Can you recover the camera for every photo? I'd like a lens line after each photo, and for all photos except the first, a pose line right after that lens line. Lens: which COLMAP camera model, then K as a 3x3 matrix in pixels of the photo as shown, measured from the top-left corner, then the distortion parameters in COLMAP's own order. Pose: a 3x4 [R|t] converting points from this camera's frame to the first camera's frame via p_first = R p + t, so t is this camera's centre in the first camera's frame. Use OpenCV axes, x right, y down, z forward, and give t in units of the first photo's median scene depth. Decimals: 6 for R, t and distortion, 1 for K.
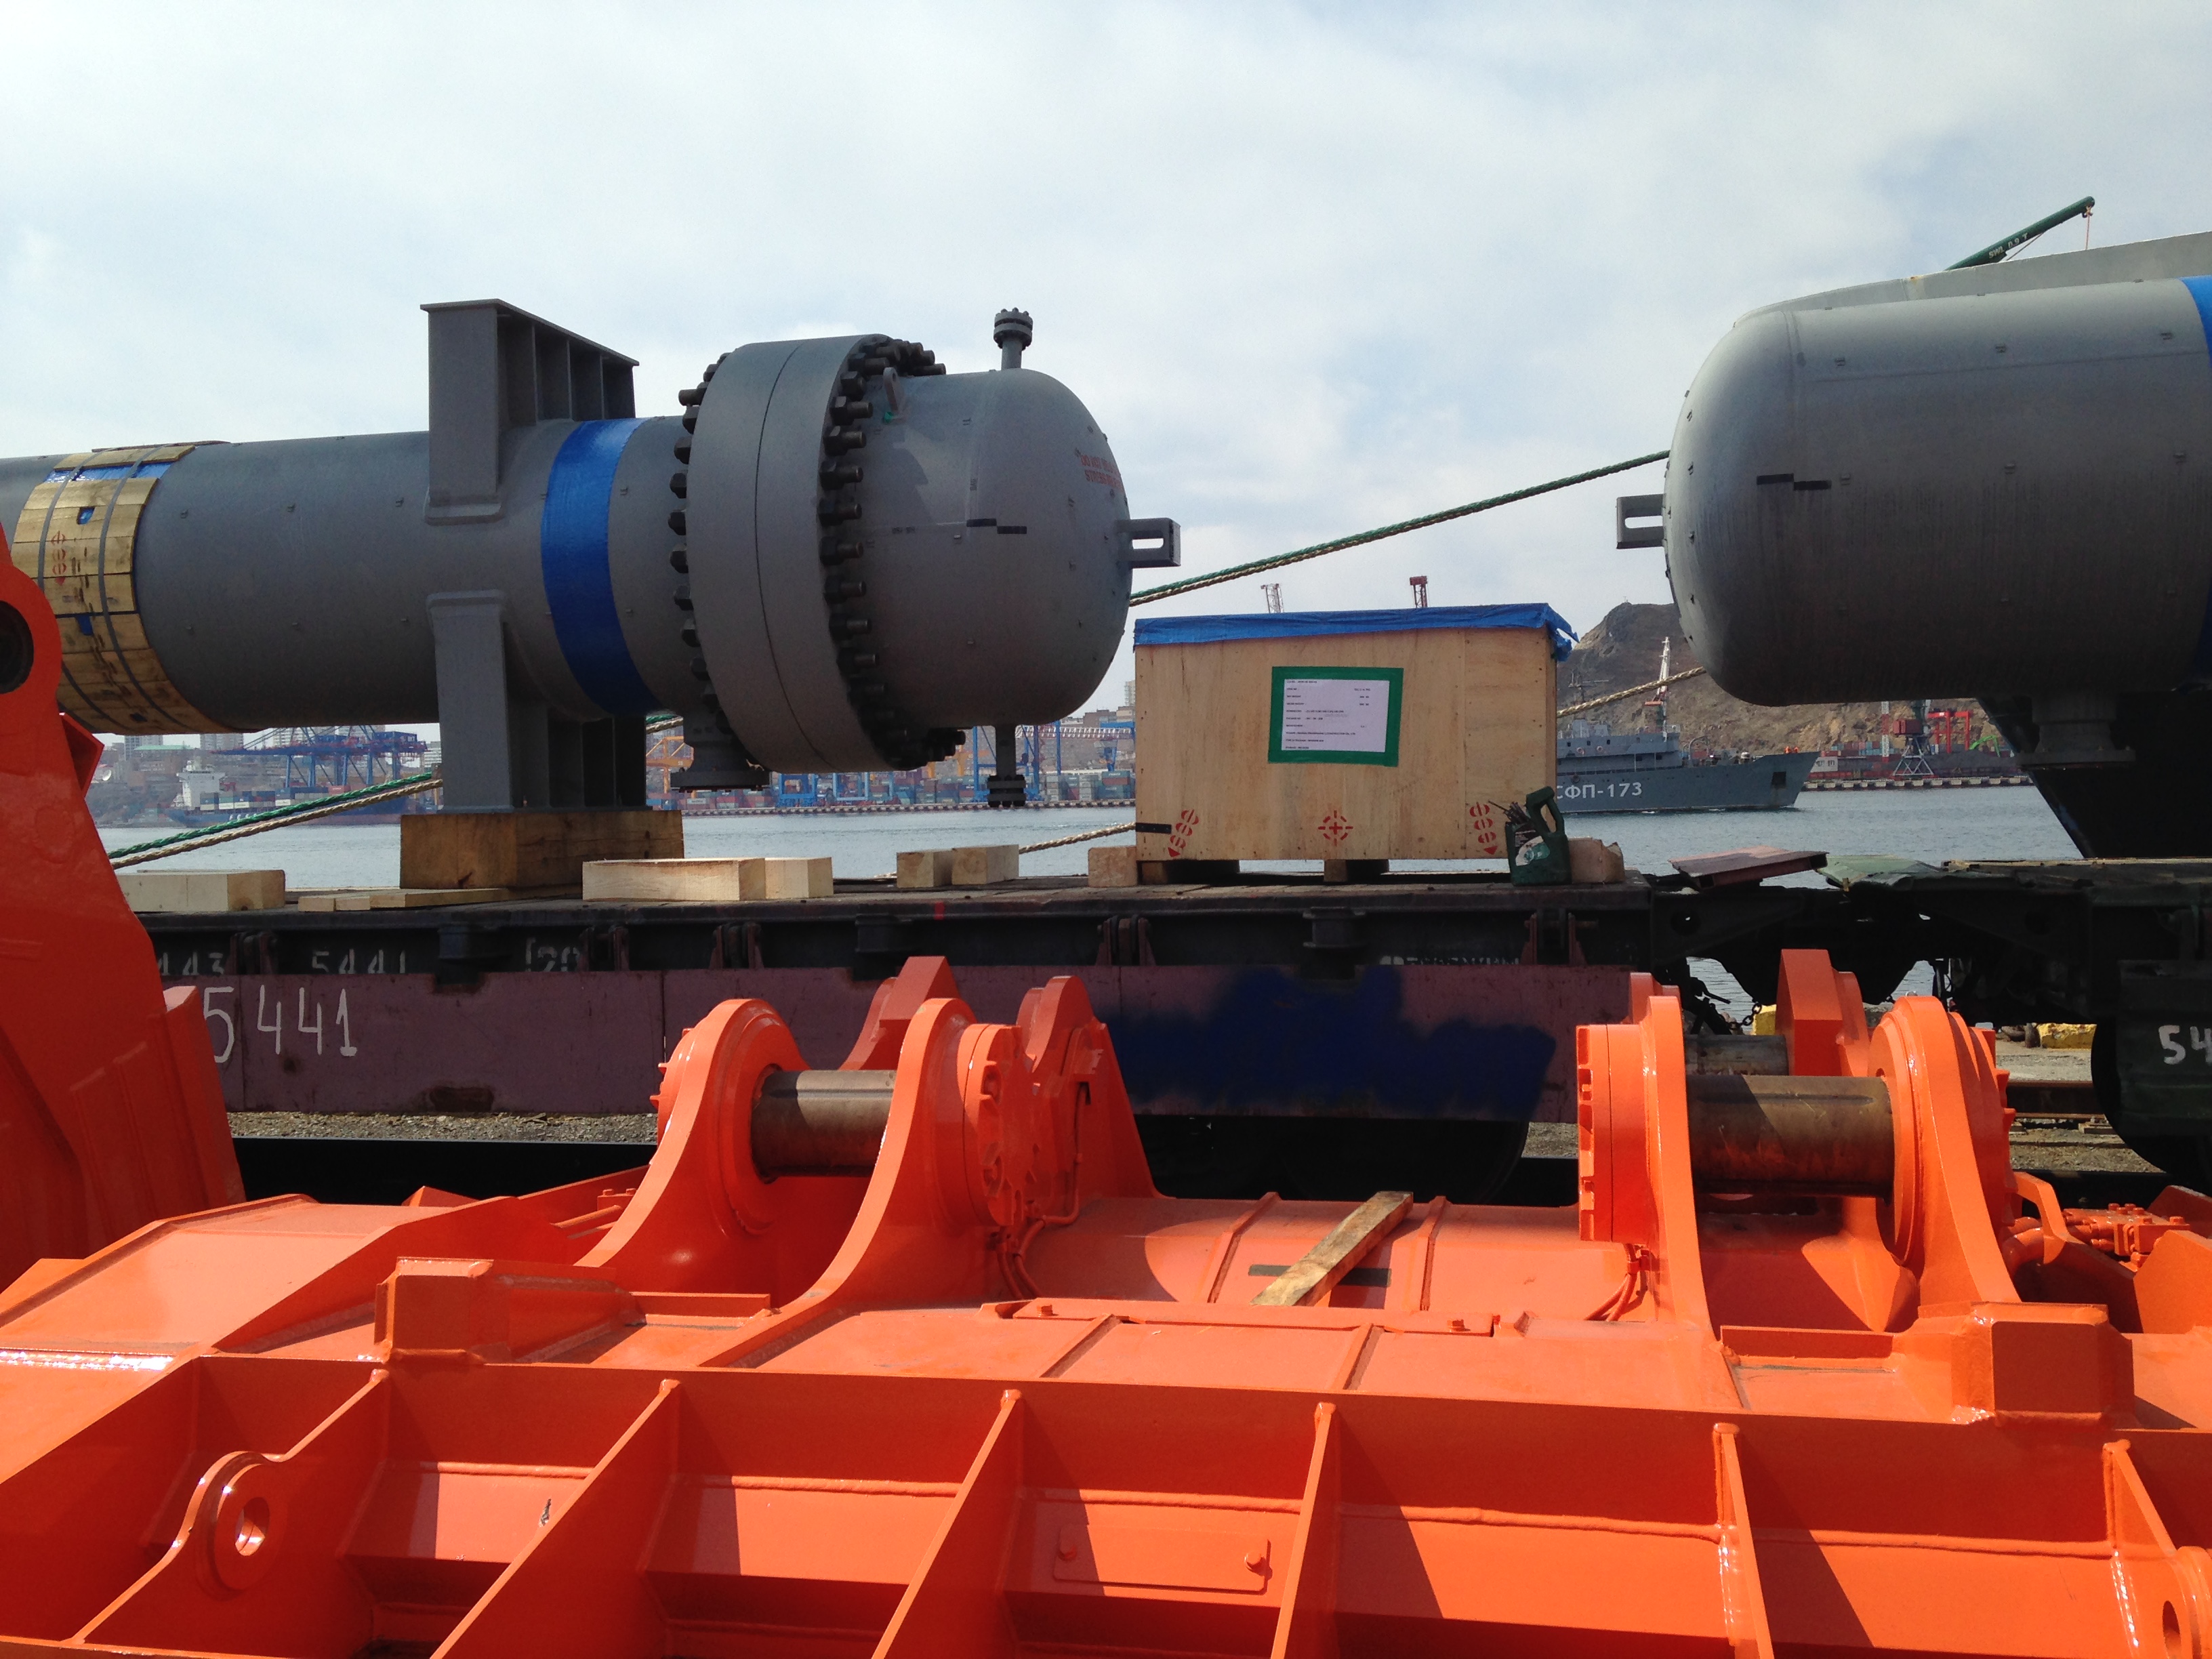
lens RADIAL K [[2173.7, 0, 1099.8], [0, 2173.7, 797.1], [0, 0, 1]] dist [0.117545, -0.011502]
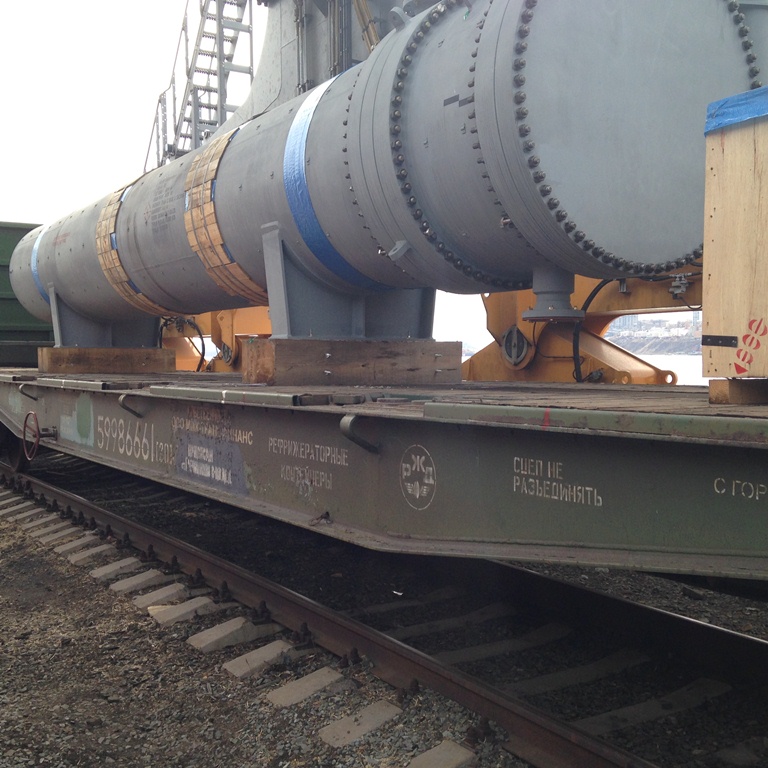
lens RADIAL K [[967.7, 0, 384.0], [0, 967.7, 384.0], [0, 0, 1]] dist [0.220903, -0.397925]
pose [[0.720585, 0.026408, -0.692864, 0.206846], [-0.005343, 0.999456, 0.032536, 0.019736], [0.693346, -0.019743, 0.720334, 0.627528]]
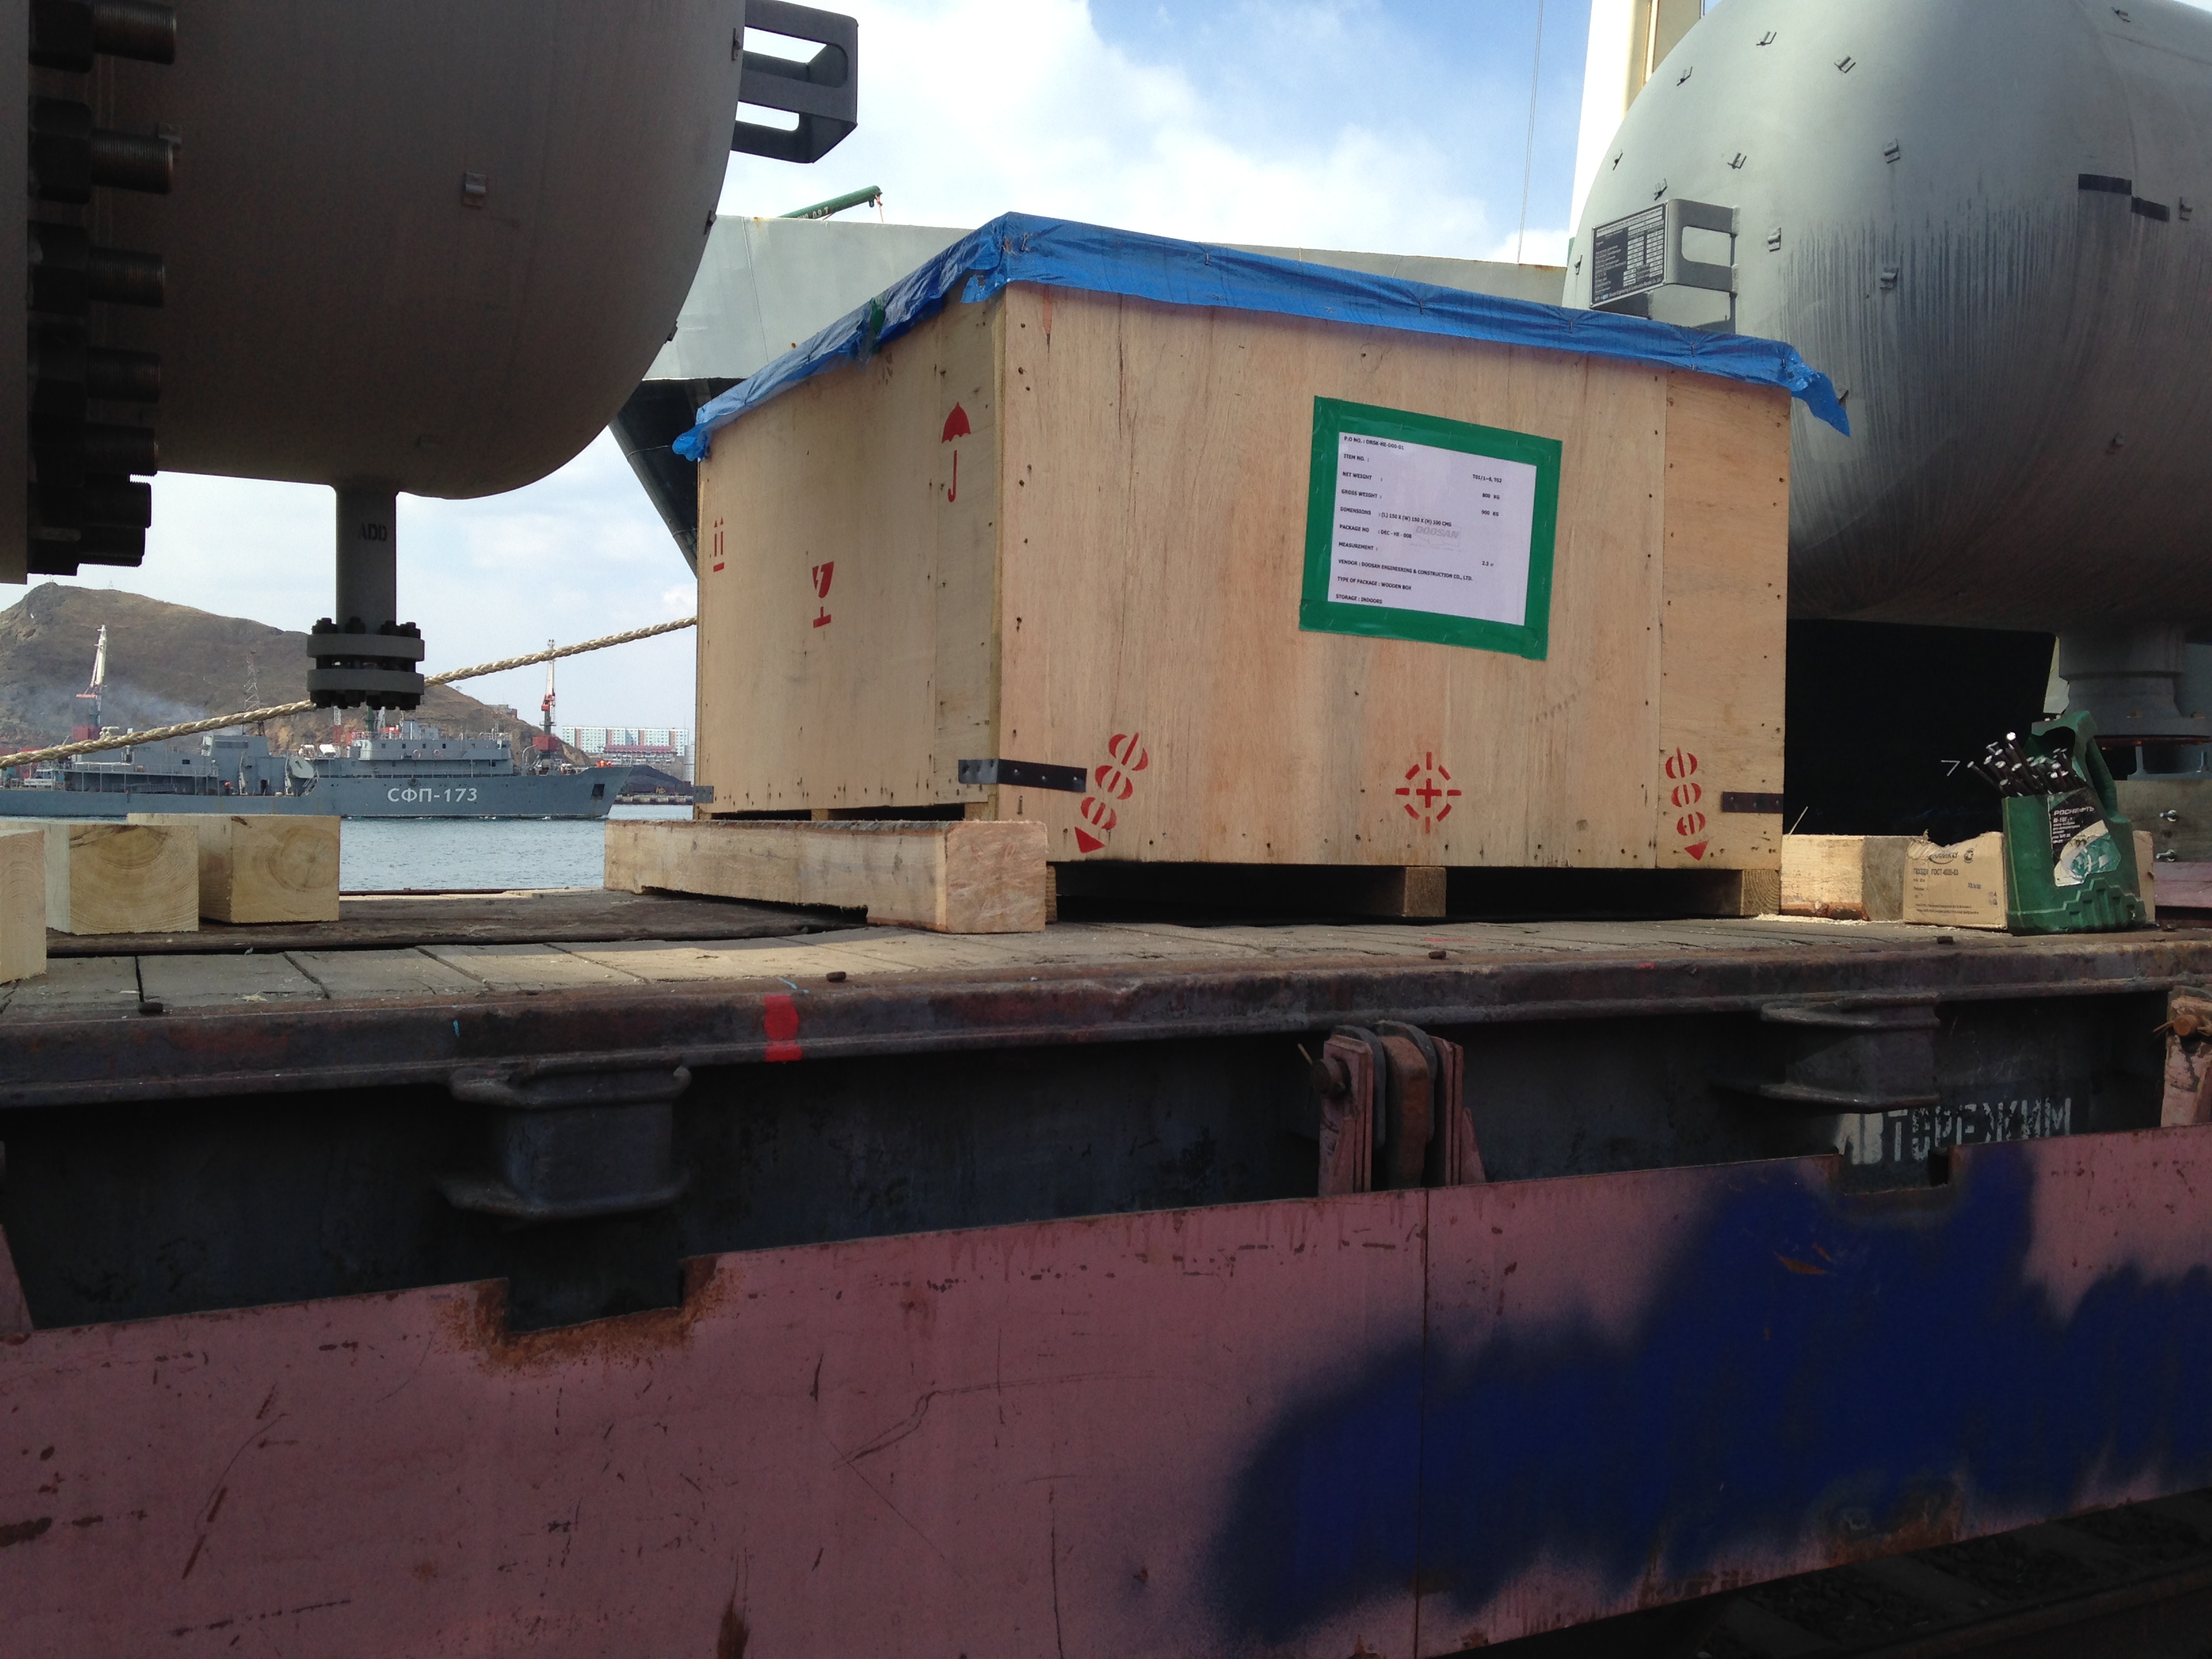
lens RADIAL K [[1971.3, 0, 1106.0], [0, 1971.3, 829.5], [0, 0, 1]] dist [0.172214, -0.262413]
pose [[0.745890, 0.028650, 0.665452, -0.200044], [-0.028828, 0.999527, -0.010721, 0.027473], [-0.665445, -0.011187, 0.746363, 0.745780]]
